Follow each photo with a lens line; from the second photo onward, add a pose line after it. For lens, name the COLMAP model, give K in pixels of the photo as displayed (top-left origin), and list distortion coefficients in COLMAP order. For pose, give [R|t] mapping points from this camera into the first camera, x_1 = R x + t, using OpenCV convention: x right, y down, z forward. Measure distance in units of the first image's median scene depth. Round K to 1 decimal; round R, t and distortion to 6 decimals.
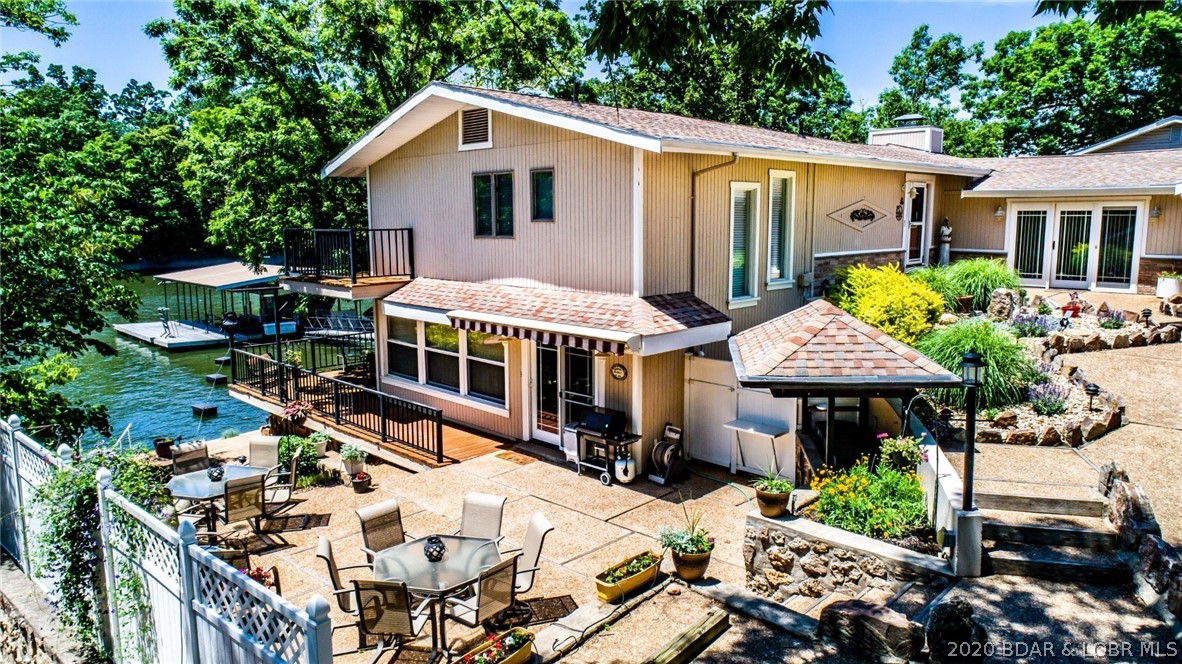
lens RADIAL K [[789.1, 0, 591.0], [0, 789.1, 332.0], [0, 0, 1]] dist [-0.016434, 0.001272]
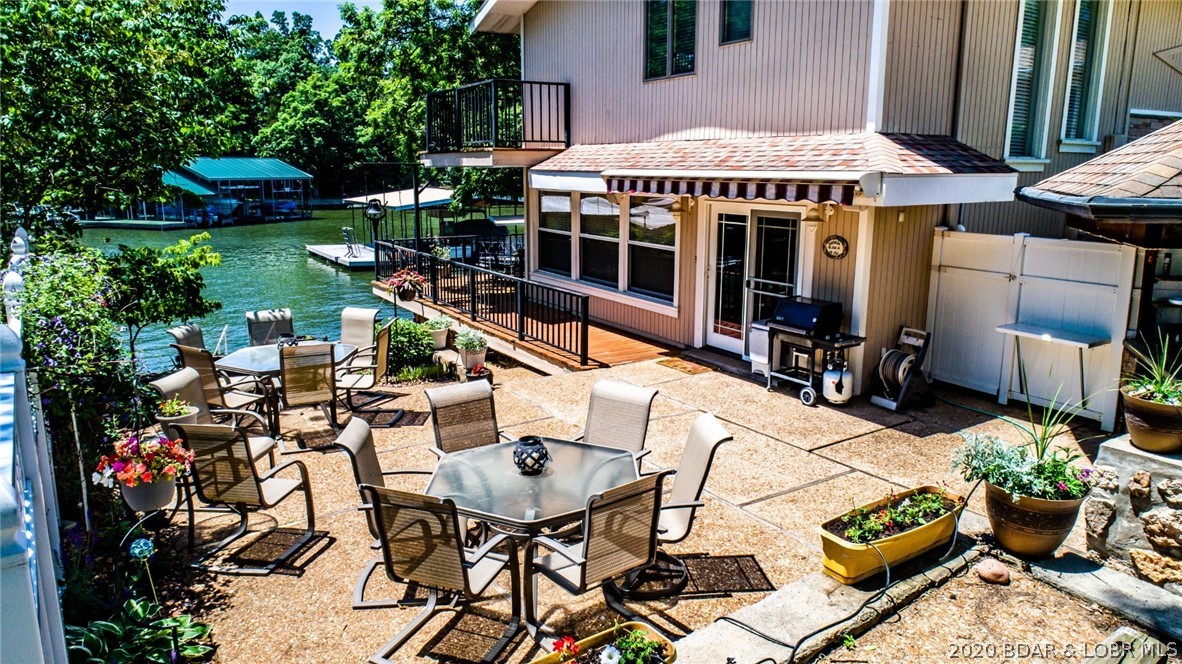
lens RADIAL K [[789.1, 0, 591.0], [0, 789.1, 332.0], [0, 0, 1]] dist [-0.016434, 0.001272]
pose [[0.972912, 0.053899, -0.224805, -0.013895], [-0.040476, 0.997135, 0.063899, 0.087104], [0.227605, -0.053069, 0.972306, 0.264167]]
